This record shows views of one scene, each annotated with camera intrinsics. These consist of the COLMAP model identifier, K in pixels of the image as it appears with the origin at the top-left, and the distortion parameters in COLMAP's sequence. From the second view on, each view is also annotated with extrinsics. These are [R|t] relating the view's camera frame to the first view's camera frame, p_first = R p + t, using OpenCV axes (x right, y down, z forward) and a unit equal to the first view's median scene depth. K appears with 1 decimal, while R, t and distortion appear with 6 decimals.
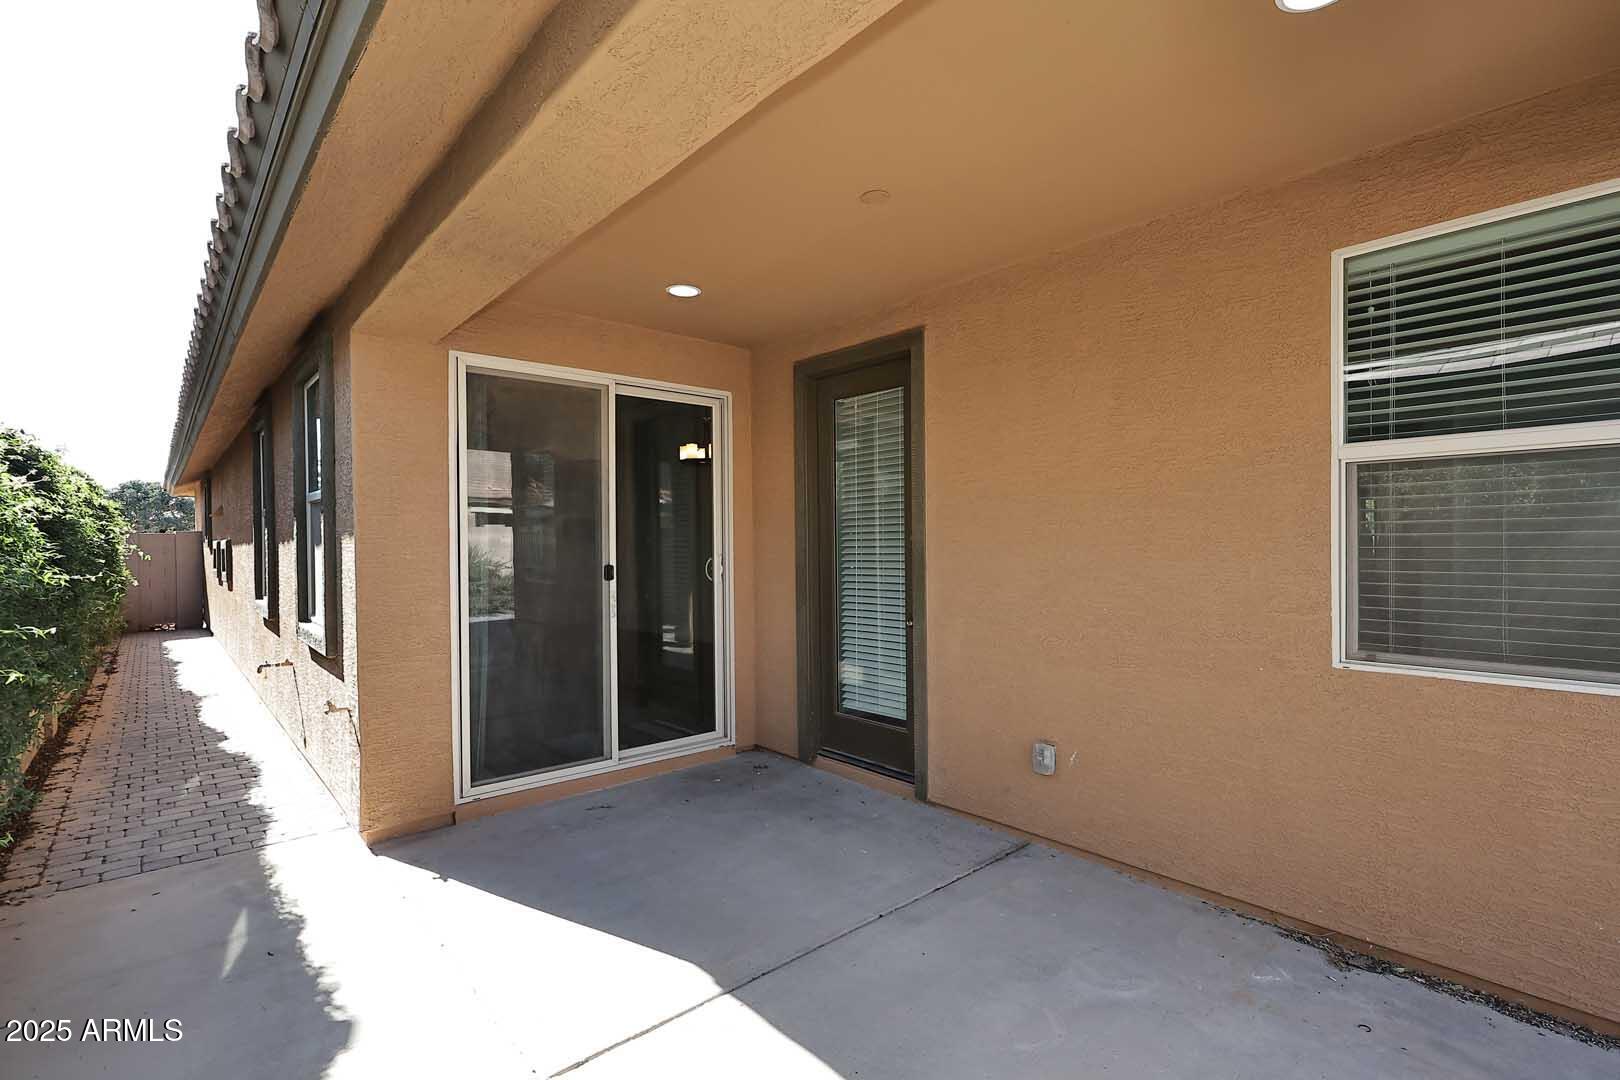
lens RADIAL K [[754.9, 0, 810.0], [0, 754.9, 540.0], [0, 0, 1]] dist [-0.005352, -0.000804]
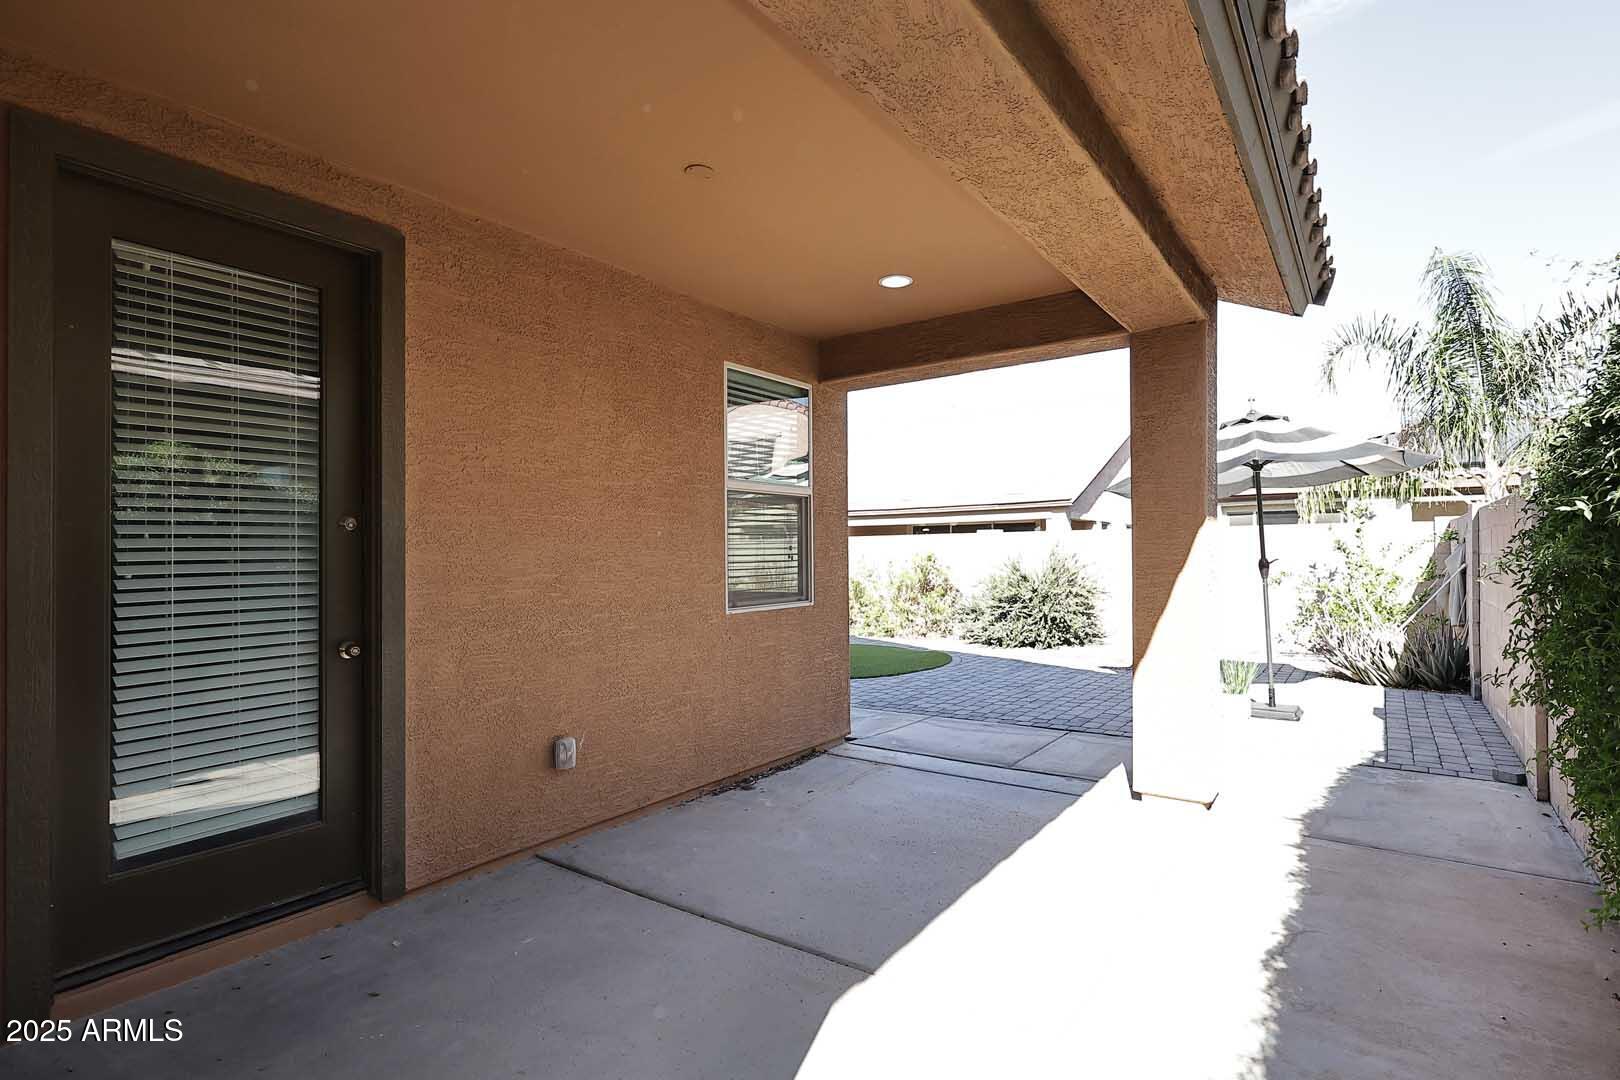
lens RADIAL K [[795.6, 0, 810.0], [0, 795.6, 540.0], [0, 0, 1]] dist [0.001097, 0.000337]
pose [[-0.230476, 0.034638, 0.972461, -0.785536], [0.020600, 0.999316, -0.030712, 0.051035], [-0.972860, 0.012954, -0.231032, 0.928558]]
